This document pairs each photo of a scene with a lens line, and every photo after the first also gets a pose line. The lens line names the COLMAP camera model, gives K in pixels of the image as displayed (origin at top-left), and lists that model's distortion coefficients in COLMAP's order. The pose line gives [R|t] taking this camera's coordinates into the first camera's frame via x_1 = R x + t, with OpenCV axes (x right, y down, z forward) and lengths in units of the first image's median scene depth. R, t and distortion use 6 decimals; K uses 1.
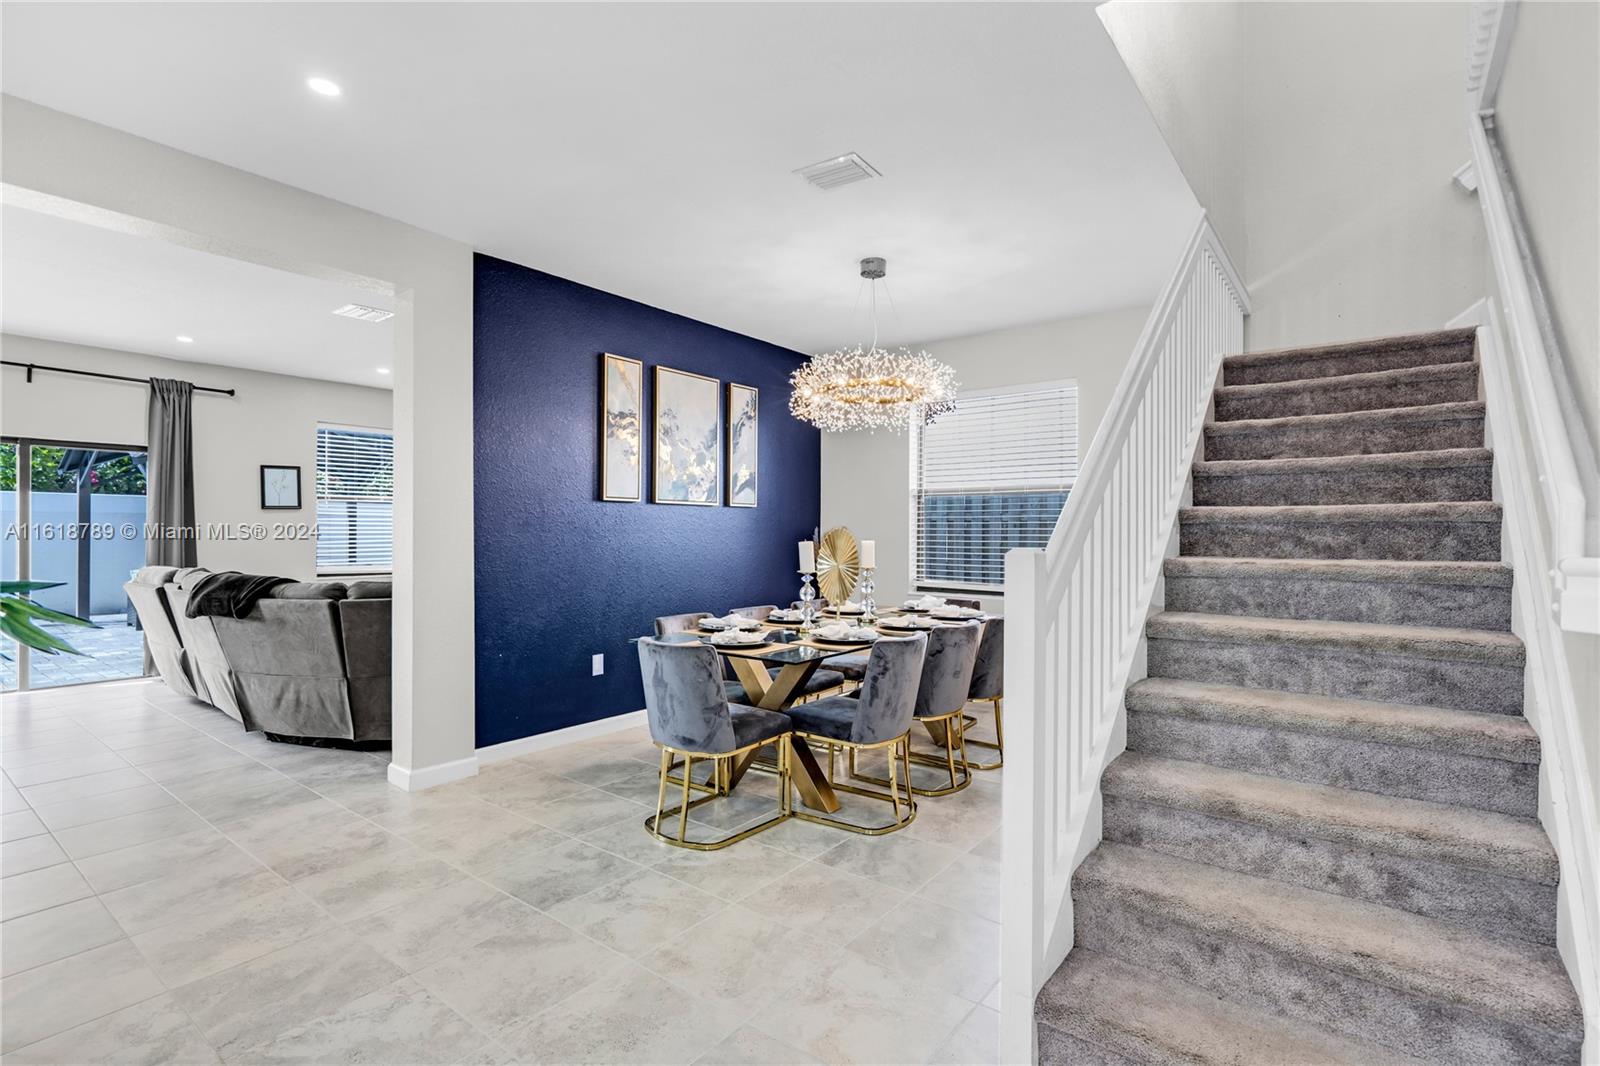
lens RADIAL K [[745.7, 0, 795.9], [0, 745.7, 547.5], [0, 0, 1]] dist [0.001852, -0.001888]
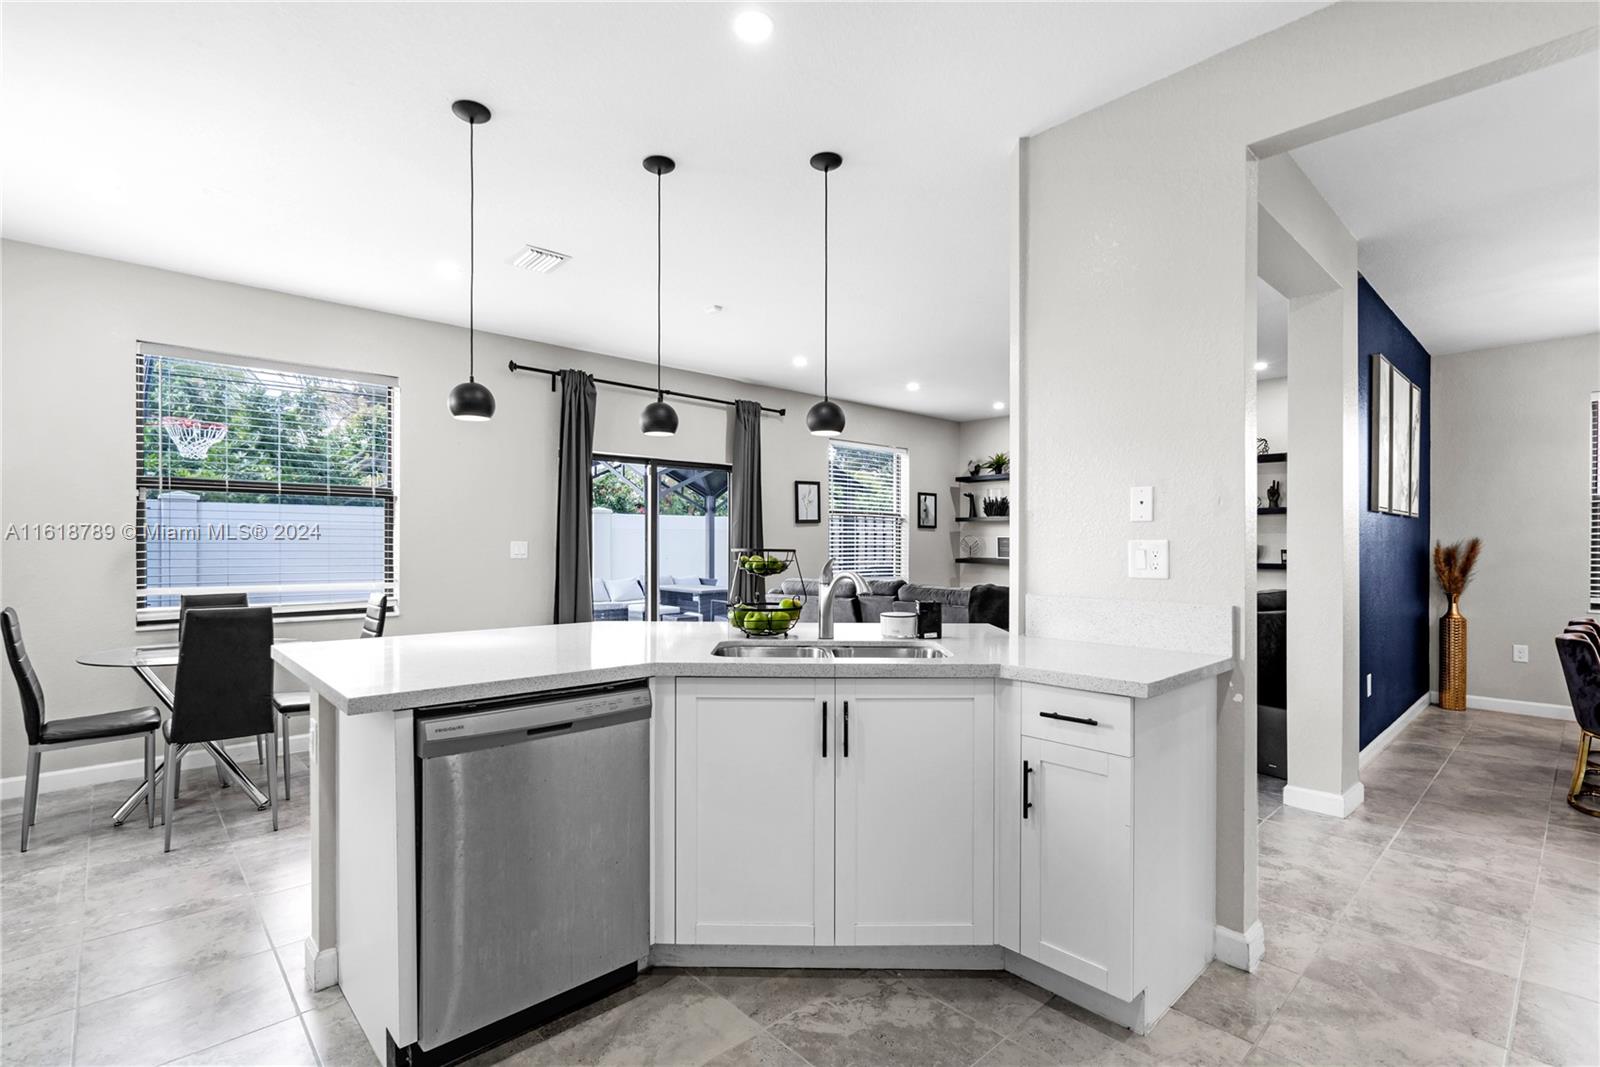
lens RADIAL K [[733.8, 0, 806.4], [0, 733.8, 550.1], [0, 0, 1]] dist [-0.002913, 0.001952]
pose [[0.987992, -0.001144, -0.154499, -0.774963], [-0.000887, 0.999914, -0.013074, 0.000190], [0.154500, 0.013054, 0.987906, -0.021815]]
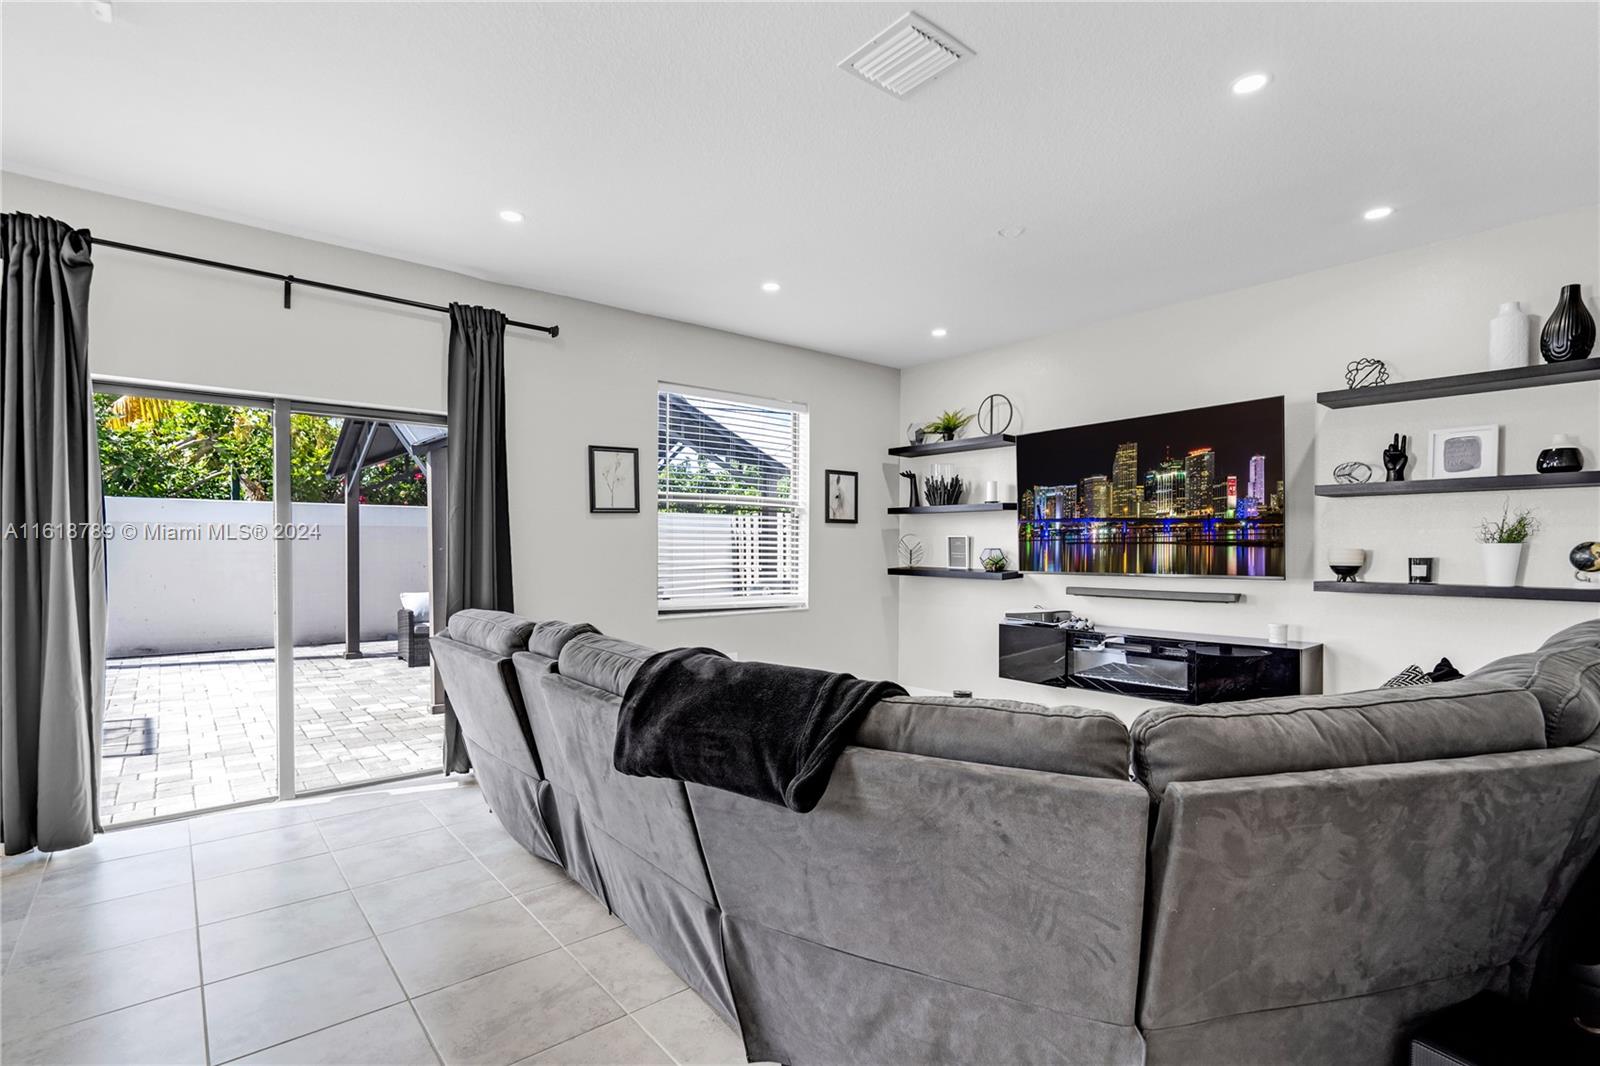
lens RADIAL K [[745.7, 0, 801.9], [0, 745.7, 574.6], [0, 0, 1]] dist [0.001852, -0.001888]
pose [[0.977640, 0.004912, -0.210227, -0.567306], [-0.001655, 0.999876, 0.015663, -0.011549], [0.210277, -0.014965, 0.977527, 0.569392]]
